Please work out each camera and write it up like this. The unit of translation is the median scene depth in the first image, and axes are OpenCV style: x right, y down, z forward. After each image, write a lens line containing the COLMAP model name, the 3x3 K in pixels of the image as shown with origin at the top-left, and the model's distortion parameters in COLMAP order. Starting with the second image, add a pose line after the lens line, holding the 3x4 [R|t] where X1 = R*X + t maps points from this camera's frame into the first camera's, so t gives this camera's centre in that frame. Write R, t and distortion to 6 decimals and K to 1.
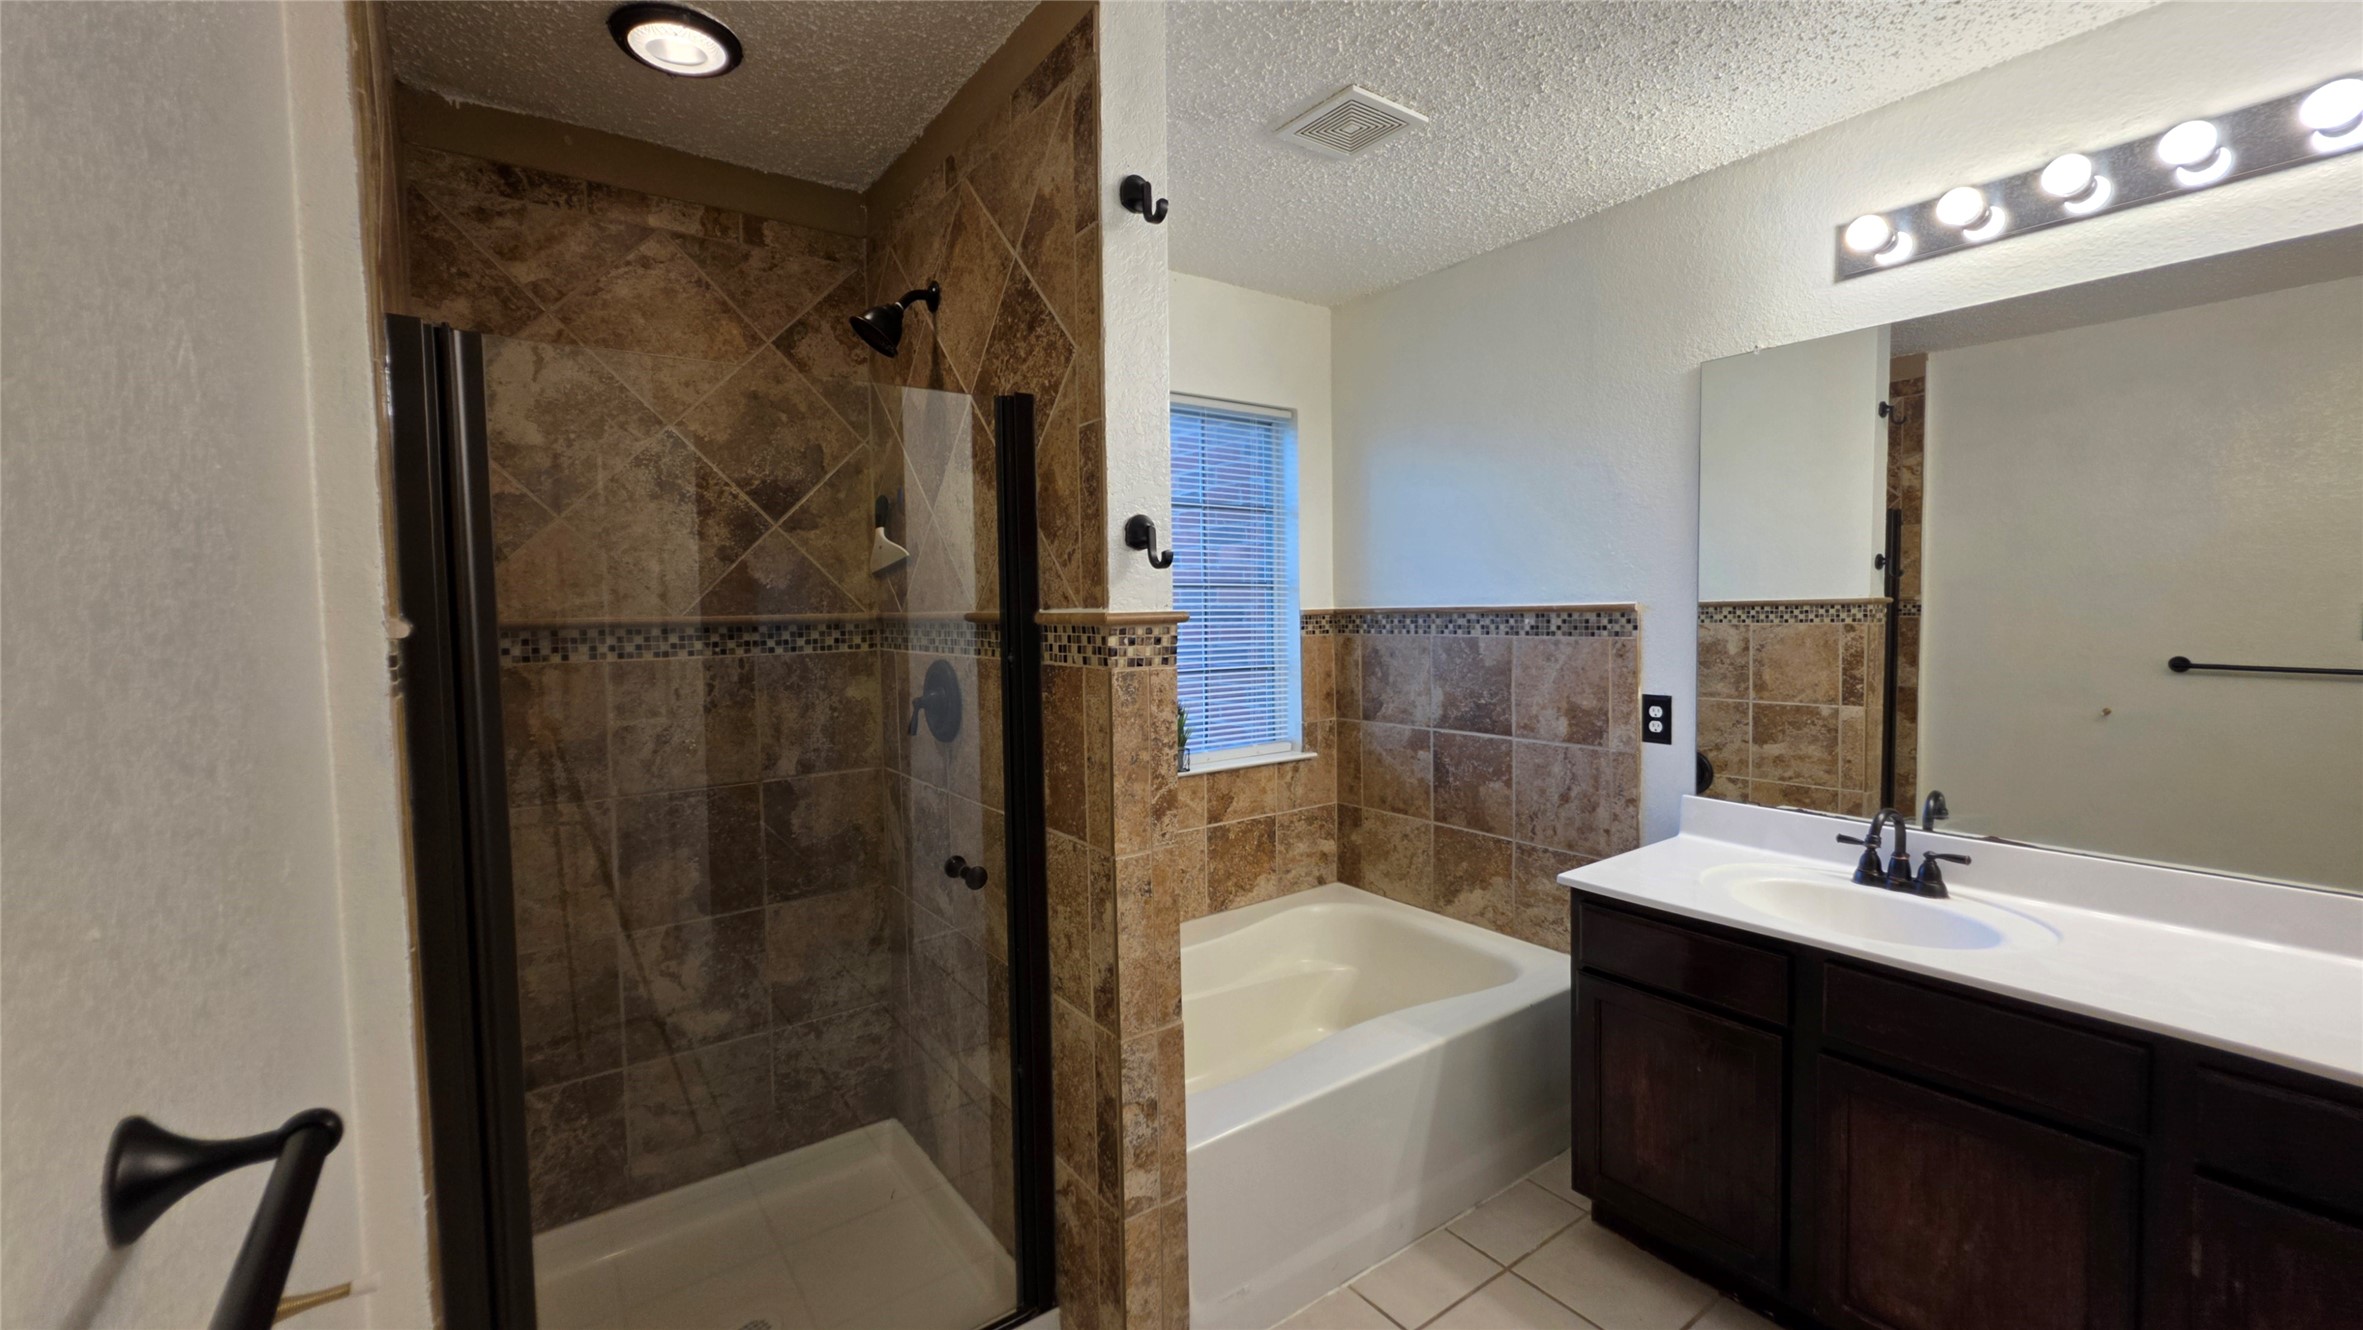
lens RADIAL K [[947.1, 0, 1177.5], [0, 947.1, 650.9], [0, 0, 1]] dist [0.001457, 0.000153]
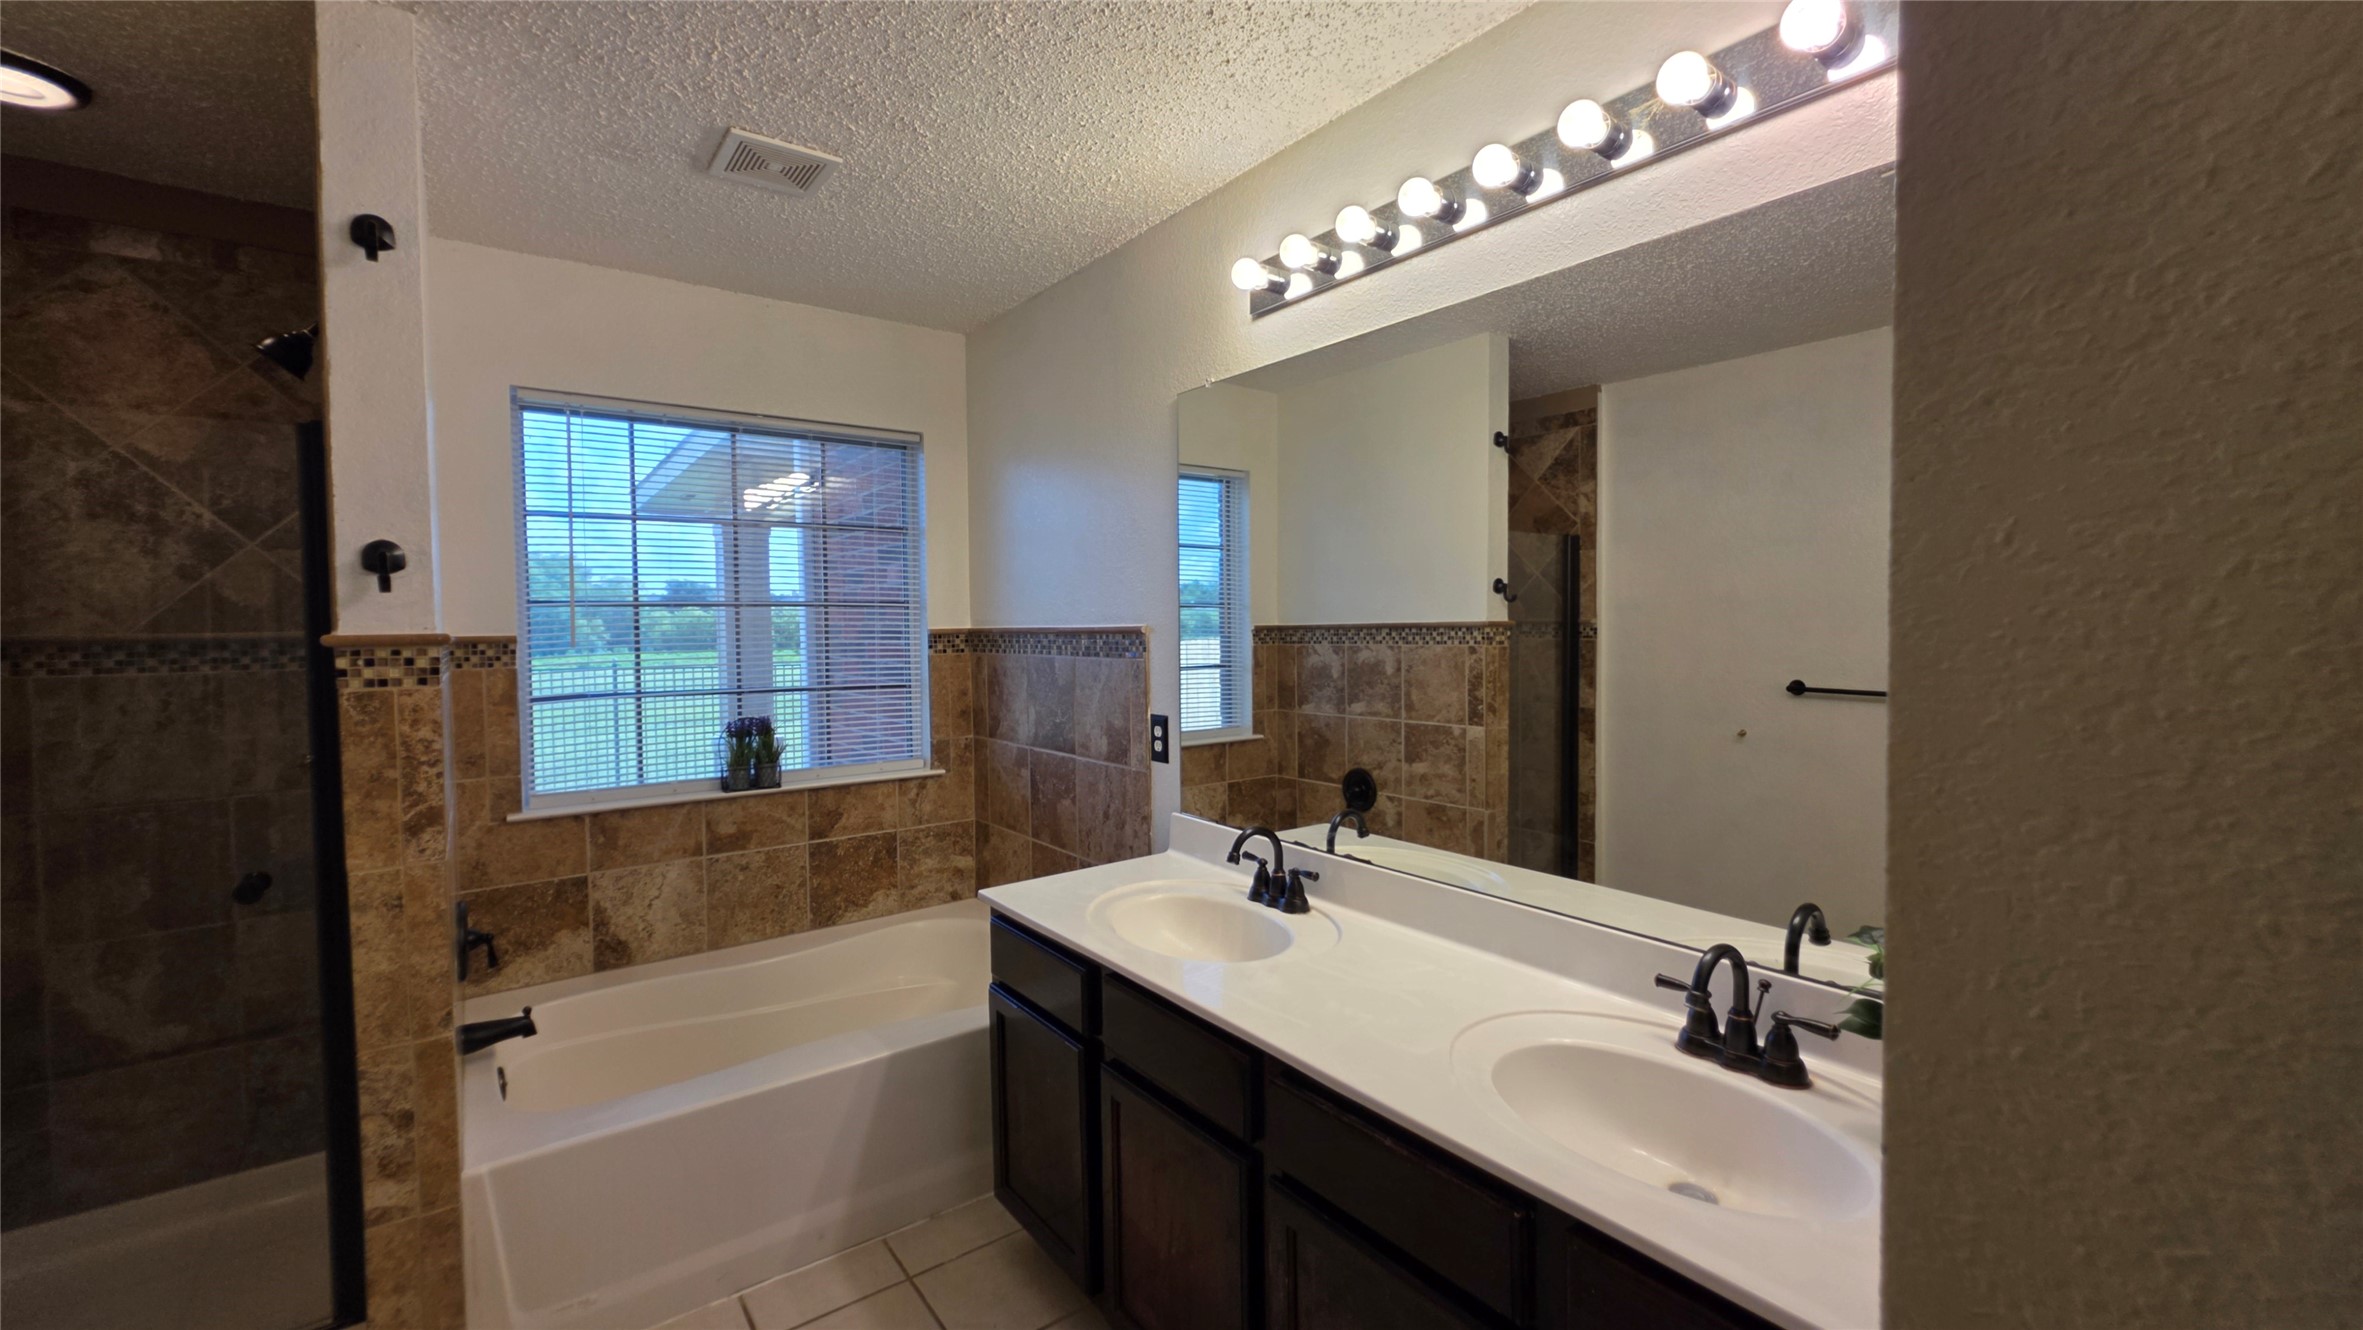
lens RADIAL K [[947.1, 0, 1177.5], [0, 947.1, 650.9], [0, 0, 1]] dist [0.001457, 0.000153]
pose [[0.999860, 0.005784, 0.015715, 0.548000], [-0.005535, 0.999859, -0.015831, -0.007648], [-0.015805, 0.015742, 0.999751, -0.030973]]
